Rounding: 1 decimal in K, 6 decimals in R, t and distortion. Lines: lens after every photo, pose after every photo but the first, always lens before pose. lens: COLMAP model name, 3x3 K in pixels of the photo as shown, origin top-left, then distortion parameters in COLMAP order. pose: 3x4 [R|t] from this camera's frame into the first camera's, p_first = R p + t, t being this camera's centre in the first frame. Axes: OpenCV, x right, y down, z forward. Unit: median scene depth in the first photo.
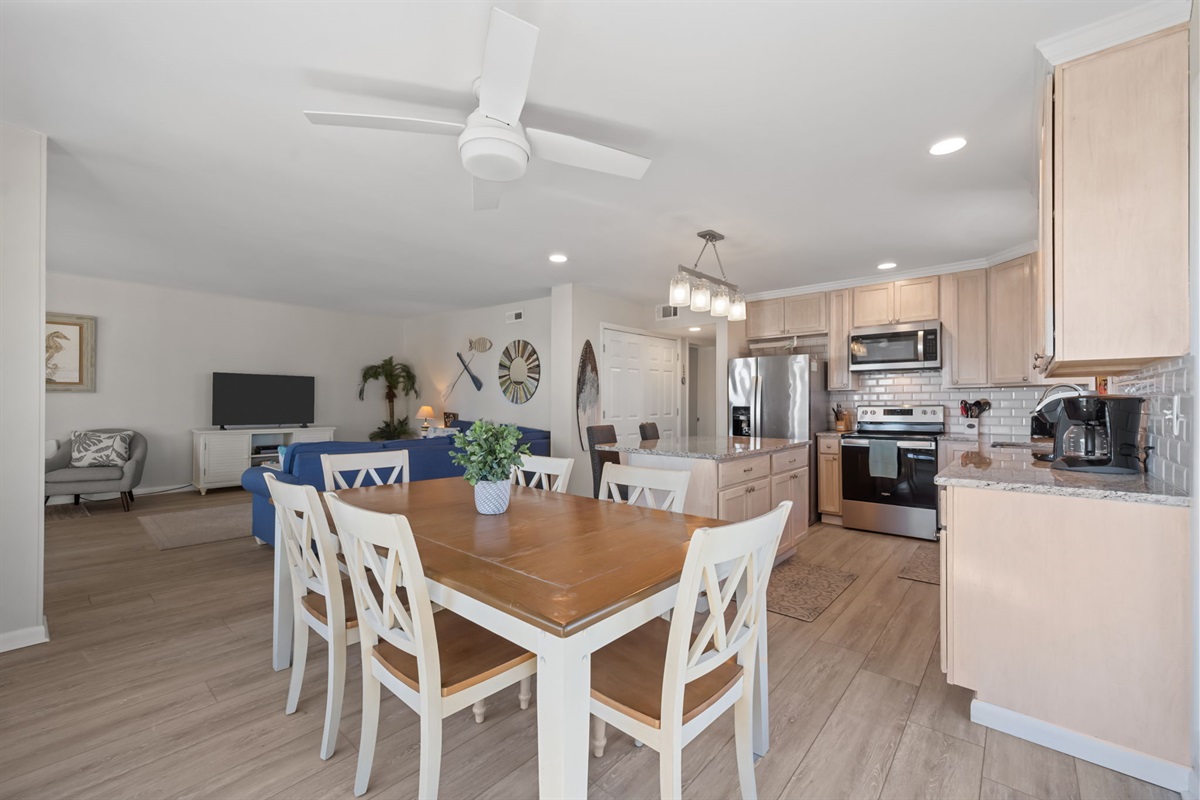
lens RADIAL K [[479.8, 0, 608.5], [0, 479.8, 403.3], [0, 0, 1]] dist [-0.001857, -0.000069]
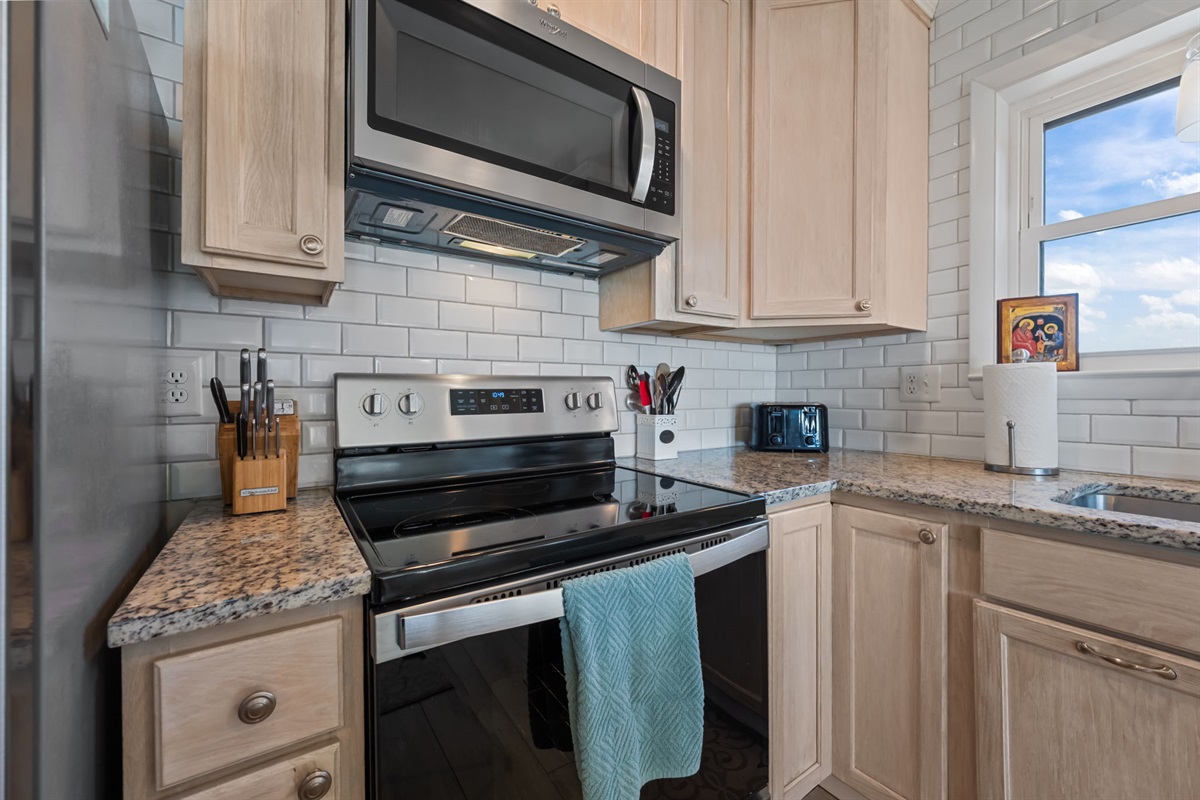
lens RADIAL K [[479.8, 0, 610.0], [0, 479.8, 397.0], [0, 0, 1]] dist [-0.001857, -0.000069]
pose [[0.236982, -0.000369, 0.971514, 0.371416], [-0.003998, 0.999991, 0.001355, 0.015946], [-0.971506, -0.004205, 0.236979, 0.898383]]
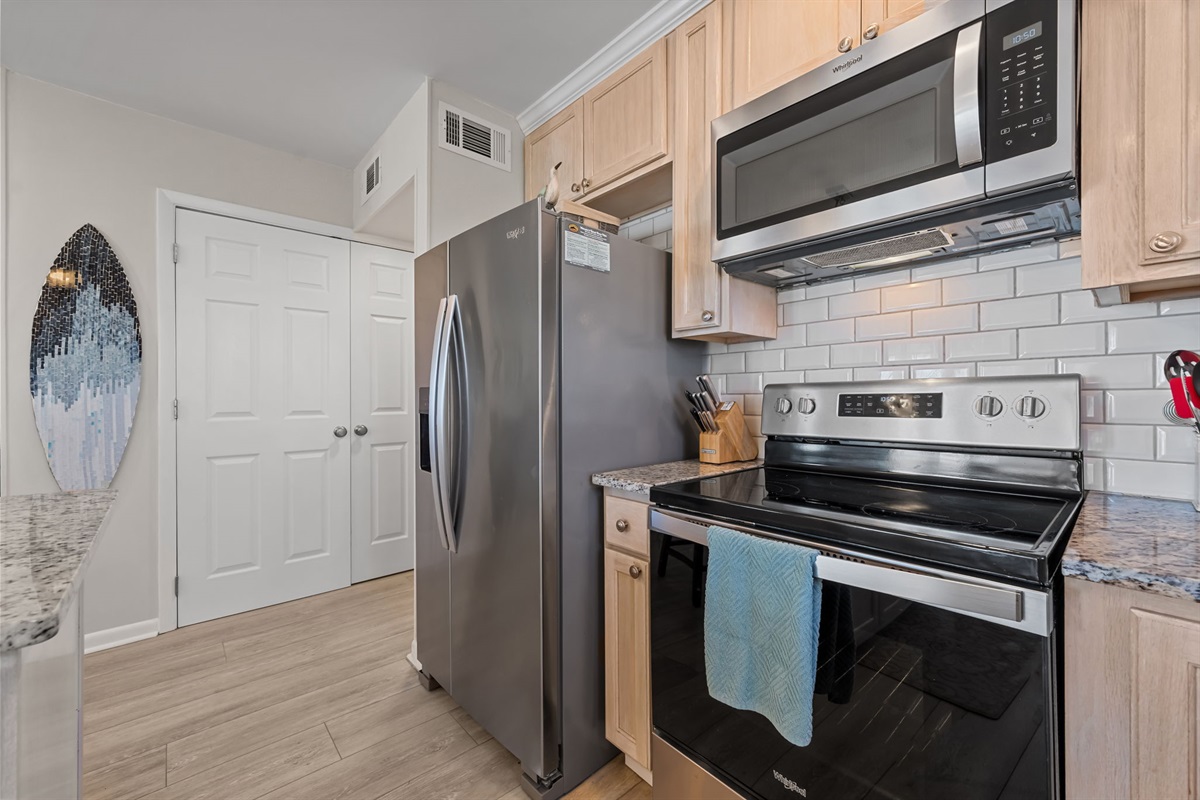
lens RADIAL K [[479.8, 0, 603.1], [0, 479.8, 395.8], [0, 0, 1]] dist [-0.001857, -0.000069]
pose [[0.992818, 0.000283, -0.119638, 0.485770], [0.000090, 0.999995, 0.003108, 0.012615], [0.119638, -0.003097, 0.992813, 0.723777]]
